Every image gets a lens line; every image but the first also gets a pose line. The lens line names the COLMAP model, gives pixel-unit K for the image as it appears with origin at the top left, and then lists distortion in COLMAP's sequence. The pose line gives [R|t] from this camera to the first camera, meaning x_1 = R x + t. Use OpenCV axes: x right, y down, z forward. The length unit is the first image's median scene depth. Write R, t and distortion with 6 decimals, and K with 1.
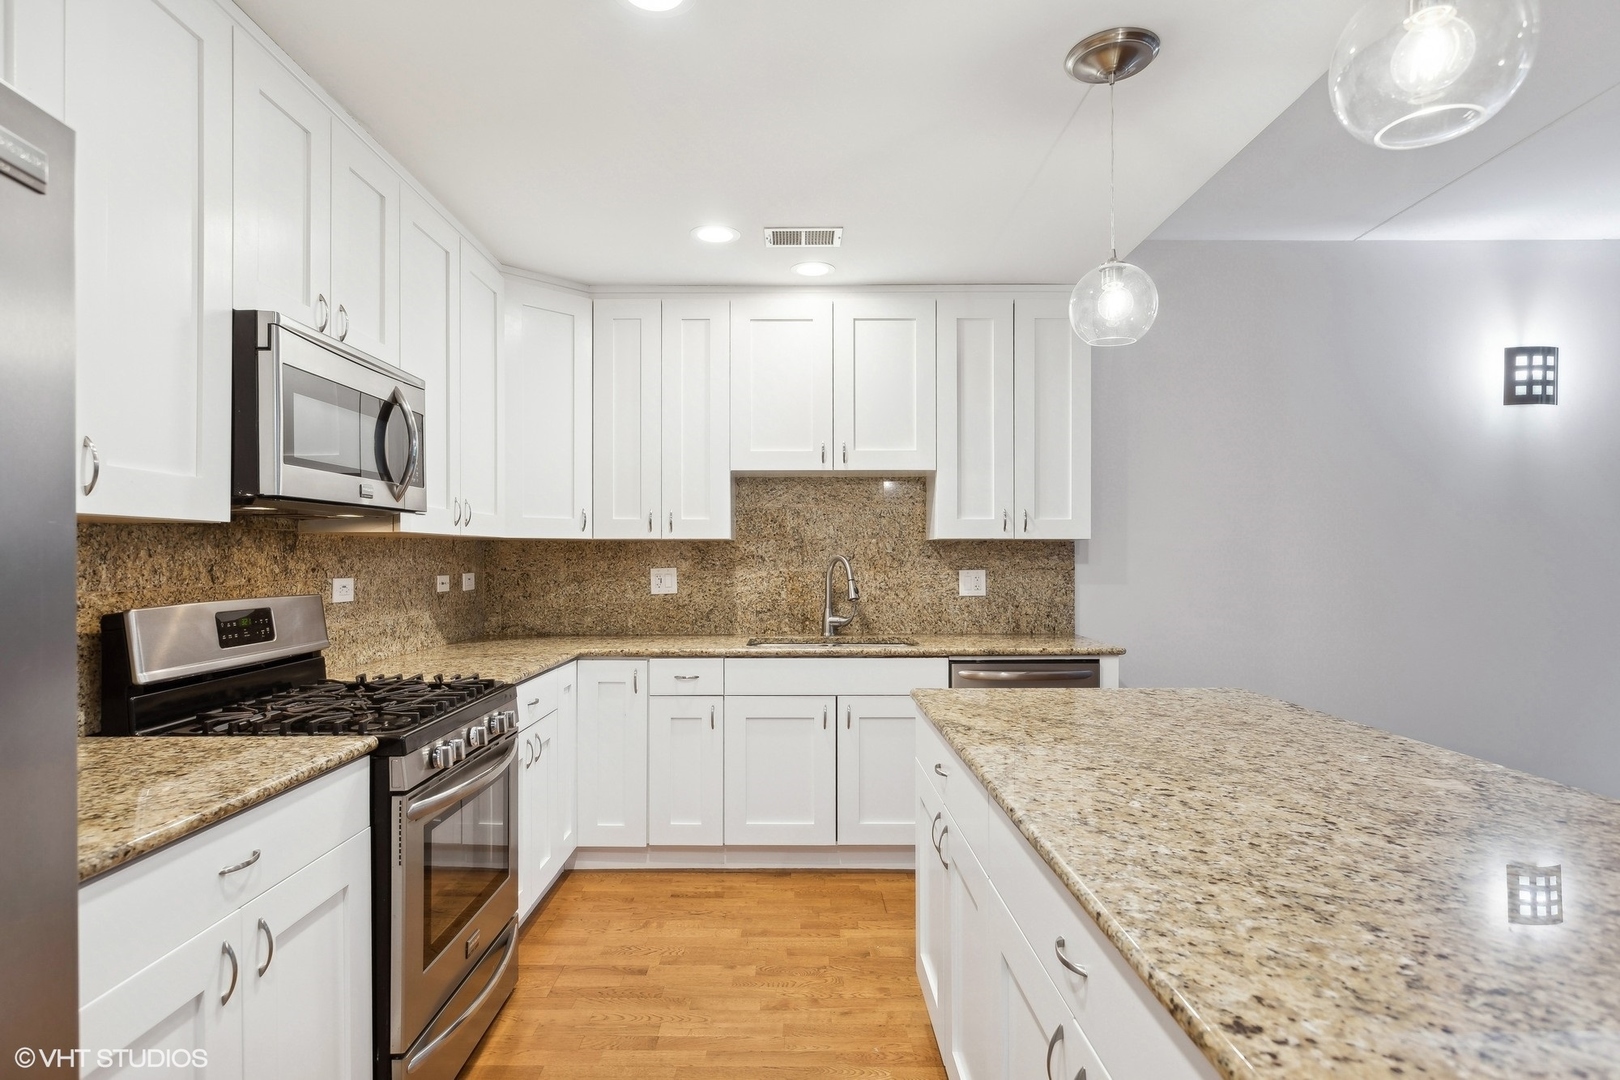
lens RADIAL K [[854.8, 0, 795.6], [0, 854.8, 552.0], [0, 0, 1]] dist [-0.001582, -0.001042]
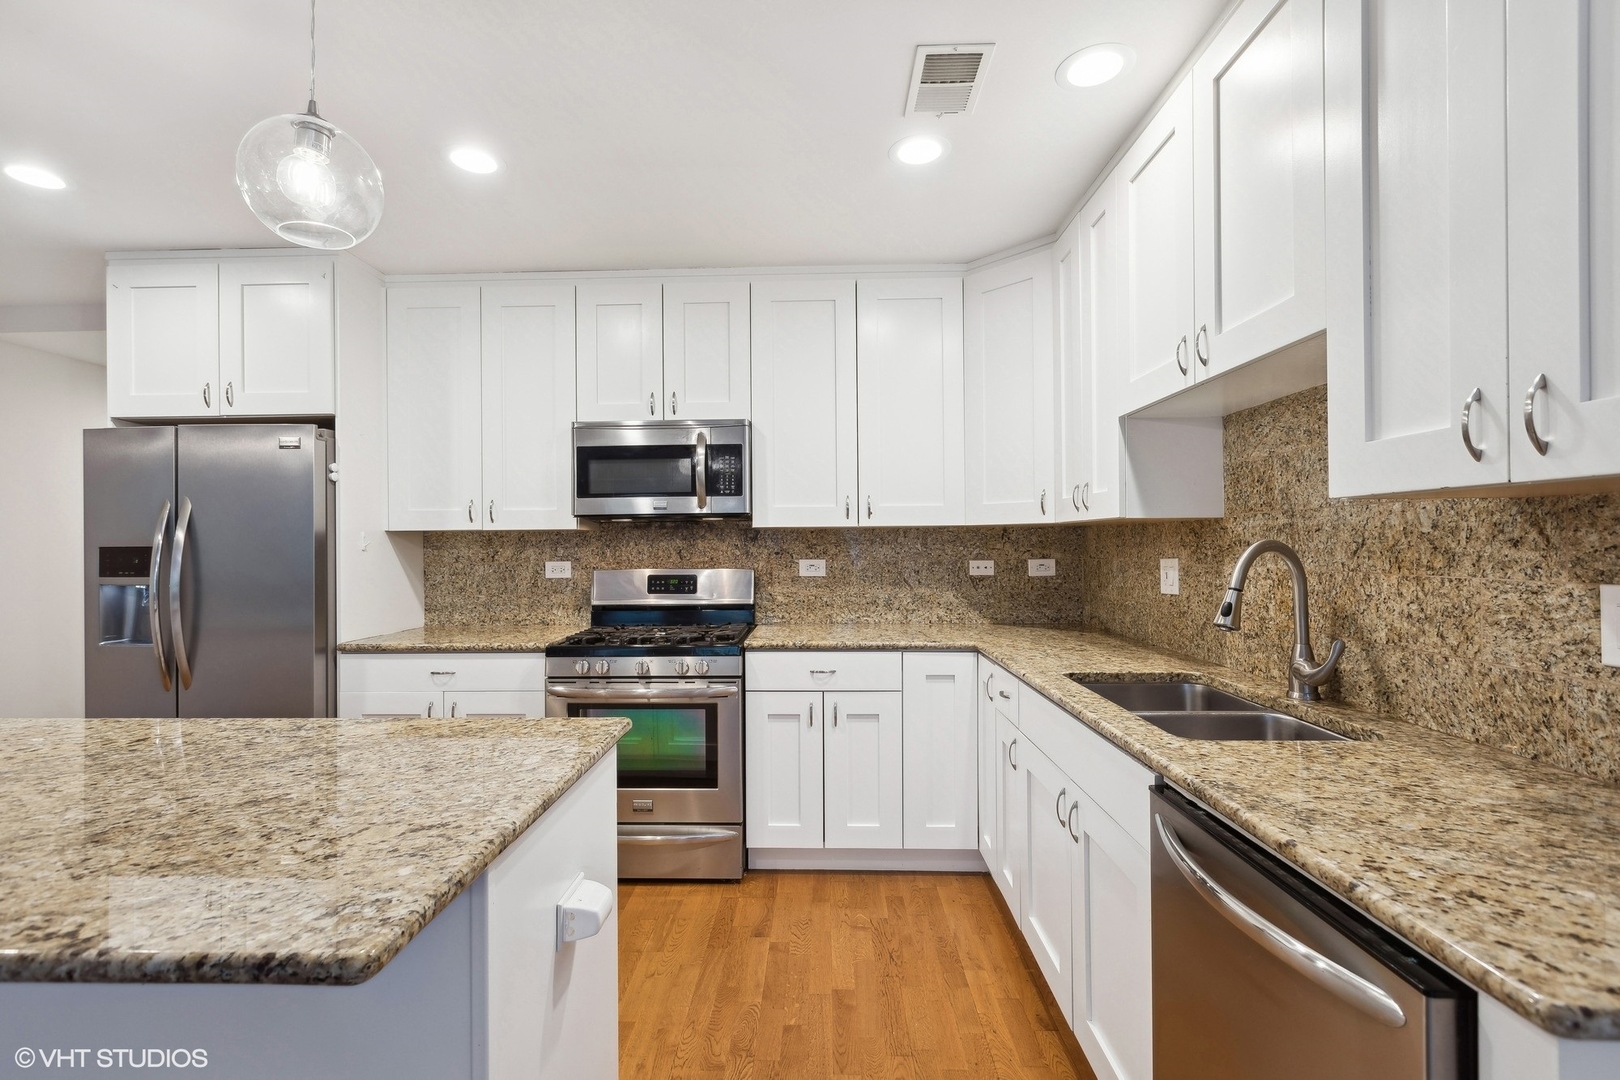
lens RADIAL K [[728.2, 0, 801.1], [0, 728.2, 543.3], [0, 0, 1]] dist [0.000244, -0.000747]
pose [[-0.026376, 0.000291, -0.999652, 0.518538], [0.011237, 0.999937, -0.000006, 0.002478], [0.999589, -0.011233, -0.026378, 0.770821]]
